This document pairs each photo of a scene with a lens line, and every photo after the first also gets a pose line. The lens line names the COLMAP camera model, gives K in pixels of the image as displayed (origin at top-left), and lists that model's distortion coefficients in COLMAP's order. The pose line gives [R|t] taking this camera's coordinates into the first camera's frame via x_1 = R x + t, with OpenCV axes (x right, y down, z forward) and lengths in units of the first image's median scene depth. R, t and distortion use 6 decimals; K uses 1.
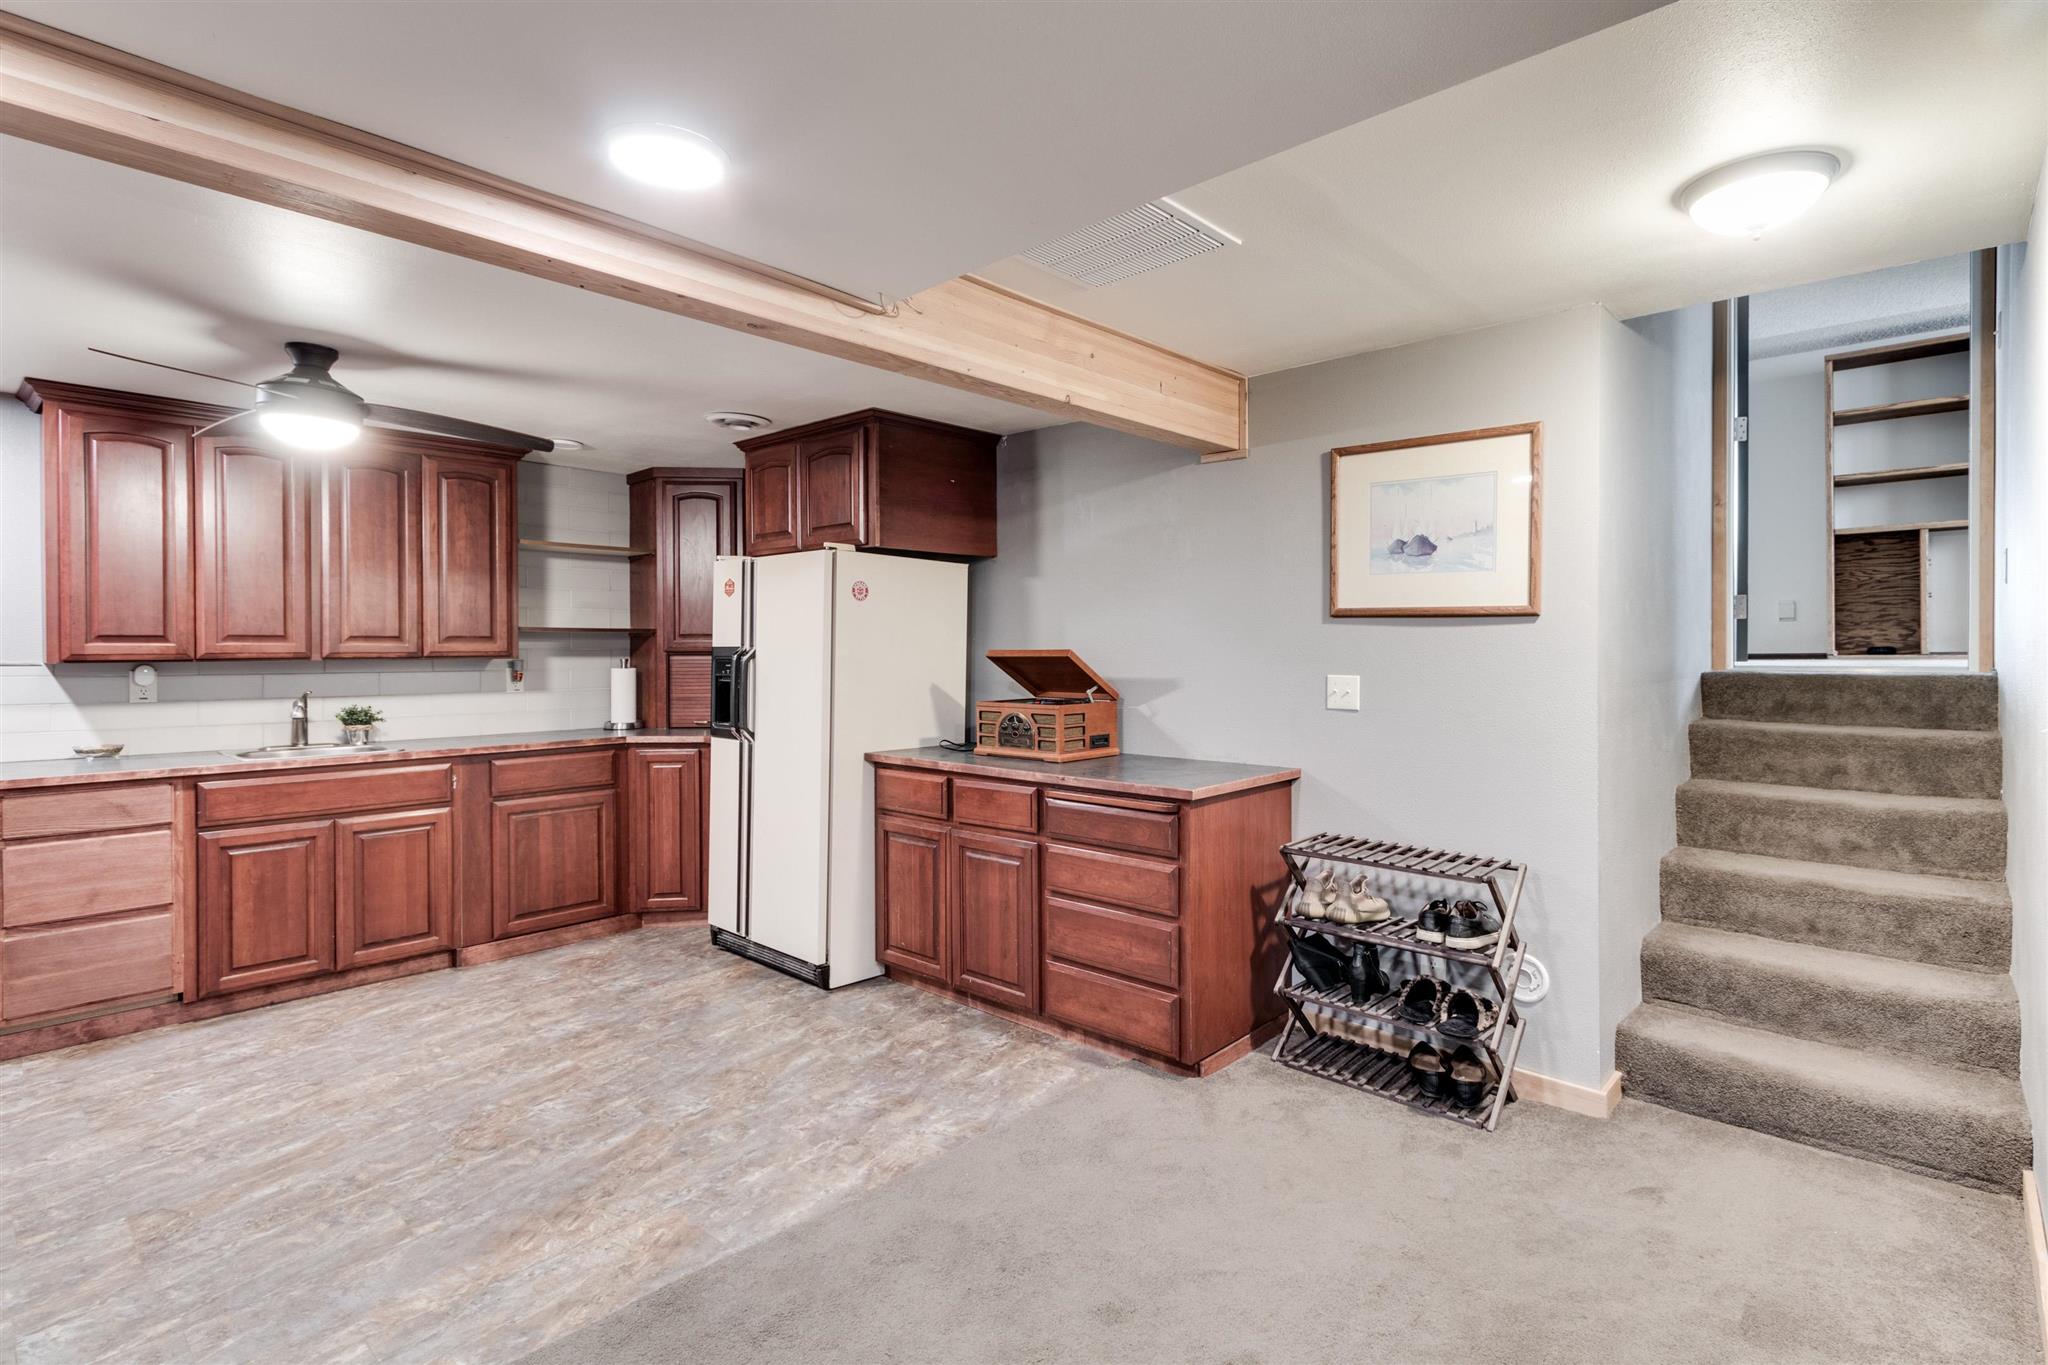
lens RADIAL K [[944.0, 0, 1065.9], [0, 944.0, 656.1], [0, 0, 1]] dist [0.002378, -0.000989]
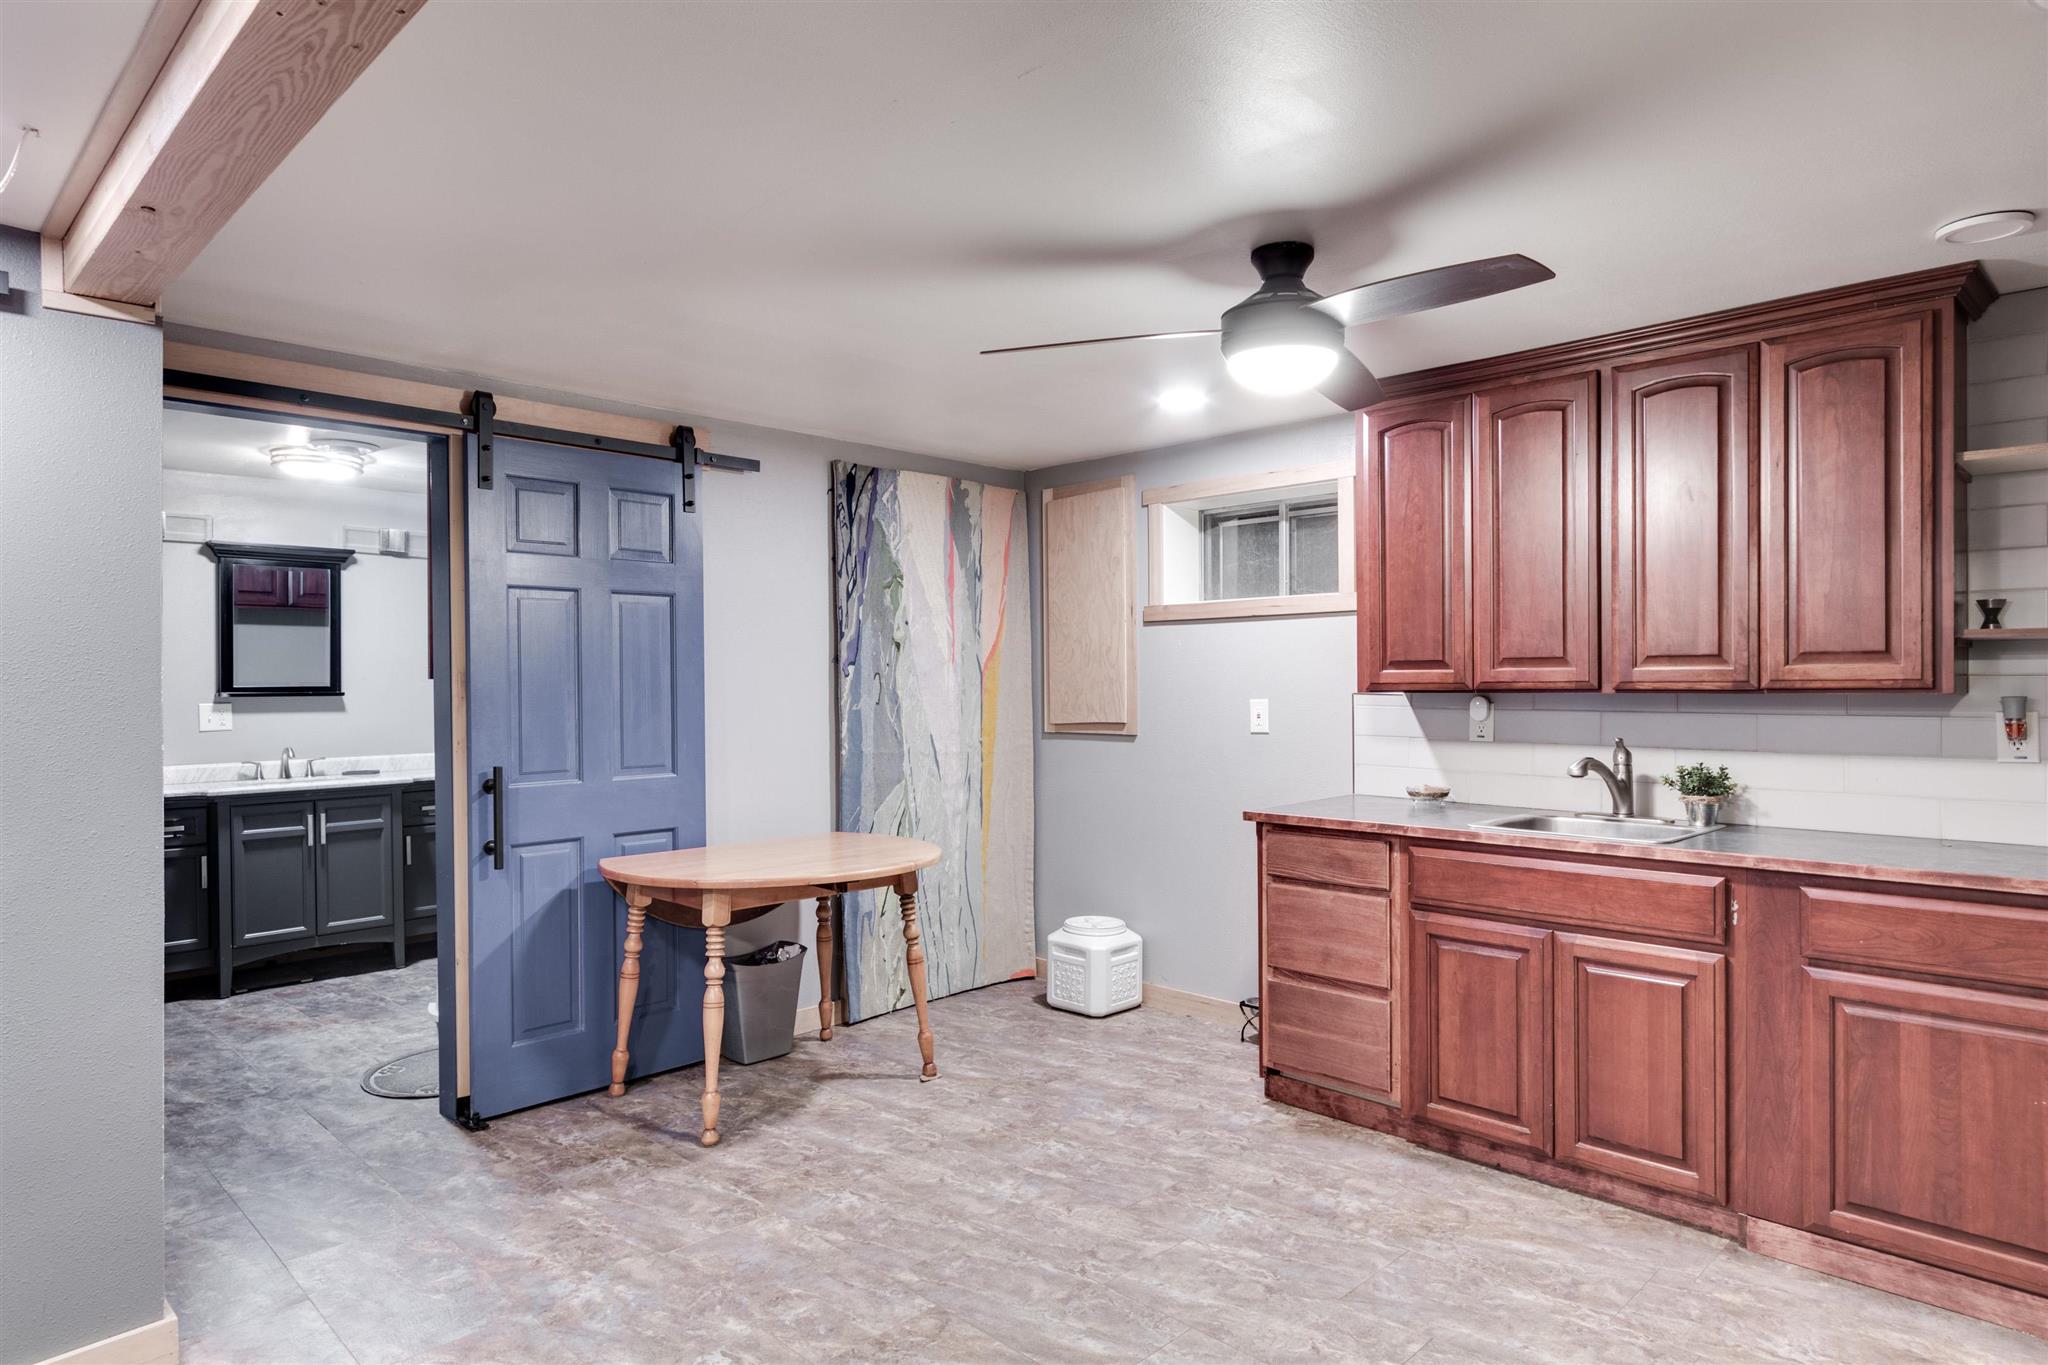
lens RADIAL K [[1181.1, 0, 1063.6], [0, 1181.1, 682.3], [0, 0, 1]] dist [-0.000305, 0.000287]
pose [[-0.044059, 0.003031, -0.999024, 0.076929], [-0.004093, 0.999986, 0.003214, -0.004557], [0.999021, 0.004231, -0.044046, 0.700145]]
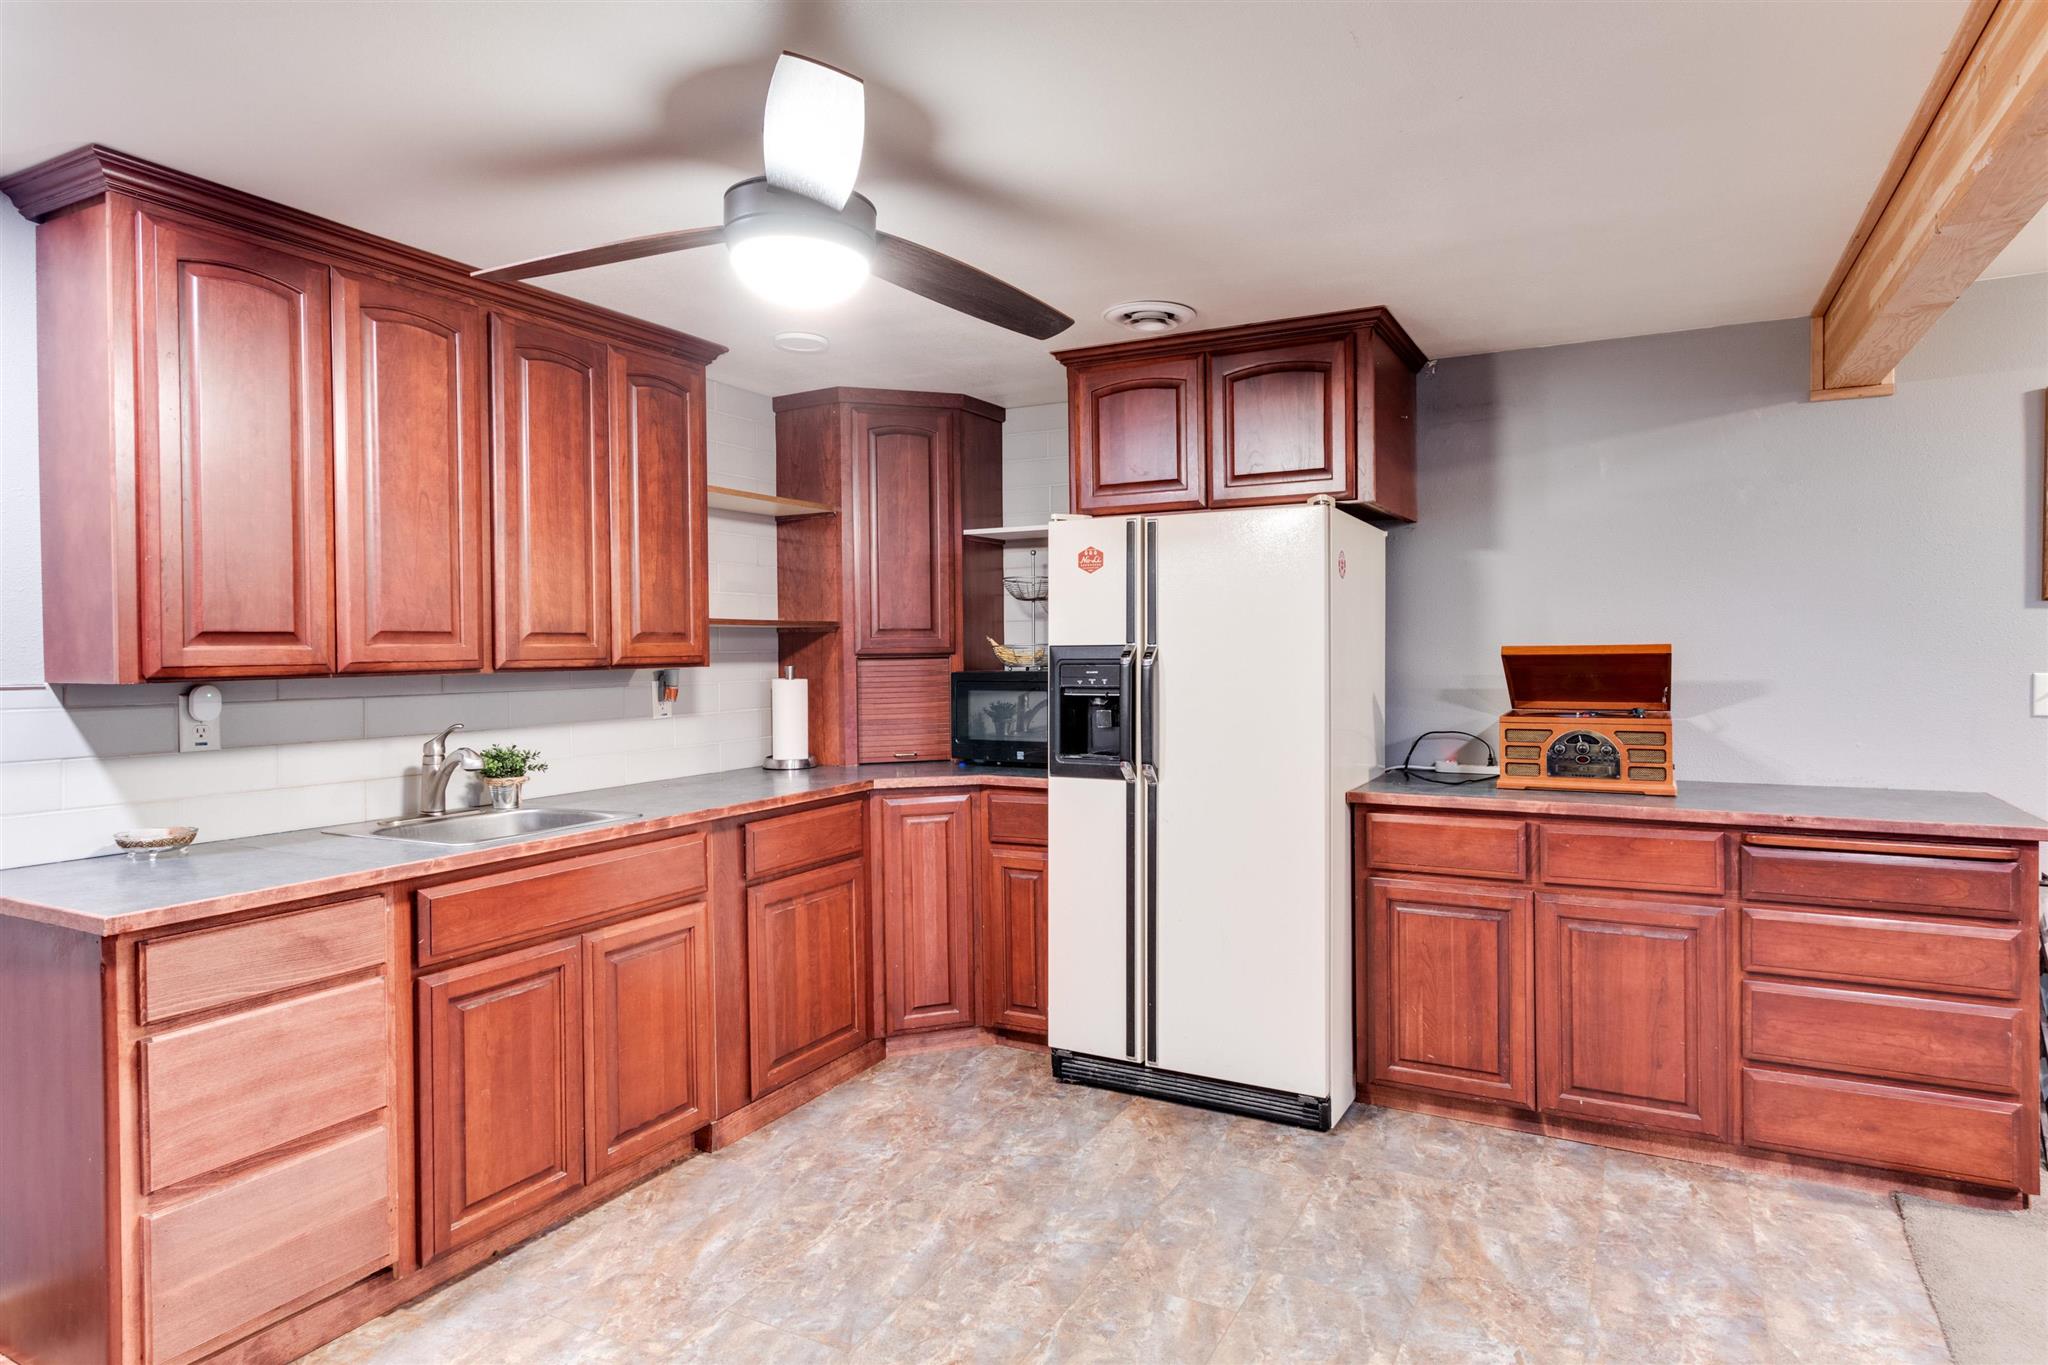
lens RADIAL K [[1106.5, 0, 1065.3], [0, 1106.5, 661.0], [0, 0, 1]] dist [0.007445, -0.001280]
pose [[0.975447, -0.011295, 0.219945, -0.635356], [0.010739, 0.999935, 0.003724, -0.001776], [-0.219973, -0.001270, 0.975505, 0.243561]]
